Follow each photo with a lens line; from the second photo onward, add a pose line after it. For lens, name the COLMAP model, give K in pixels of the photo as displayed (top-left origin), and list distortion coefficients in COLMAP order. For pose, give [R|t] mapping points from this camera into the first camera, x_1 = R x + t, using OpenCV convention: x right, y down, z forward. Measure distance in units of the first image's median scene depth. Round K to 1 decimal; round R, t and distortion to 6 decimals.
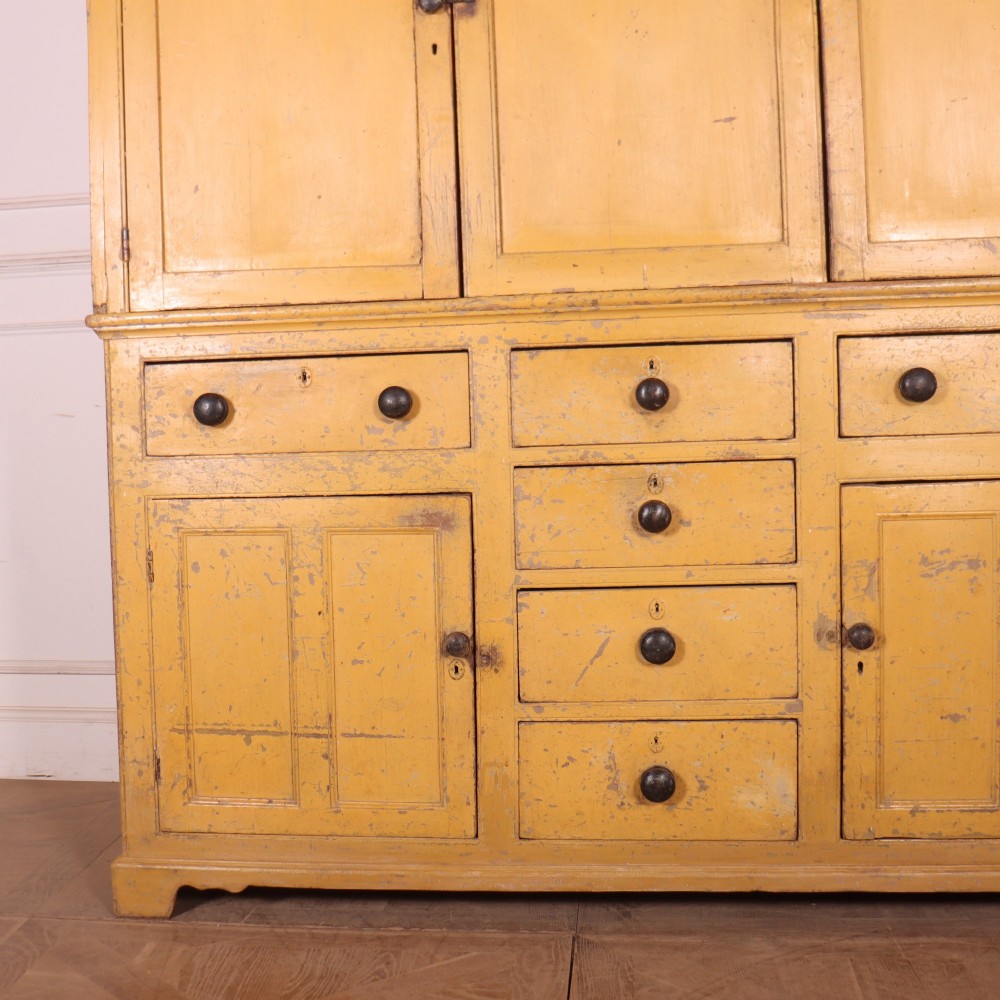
lens RADIAL K [[1604.6, 0, 296.6], [0, 1604.6, 470.5], [0, 0, 1]] dist [-0.190984, 0.195209]
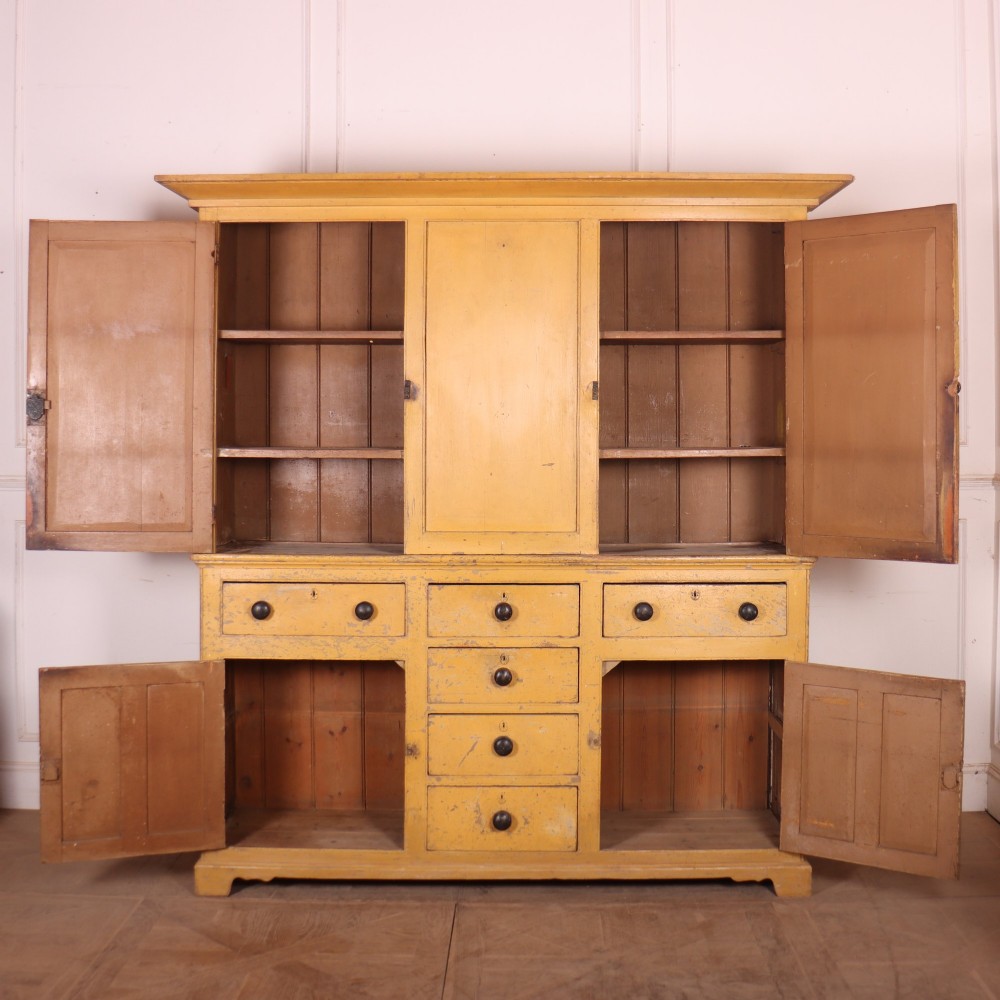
lens RADIAL K [[1366.2, 0, 500.0], [0, 1366.2, 500.0], [0, 0, 1]] dist [-0.161392, 0.121949]
pose [[0.982262, 0.032482, 0.184680, -0.078030], [-0.028340, 0.999285, -0.025025, -0.135561], [-0.185361, 0.019347, 0.982480, -0.559278]]
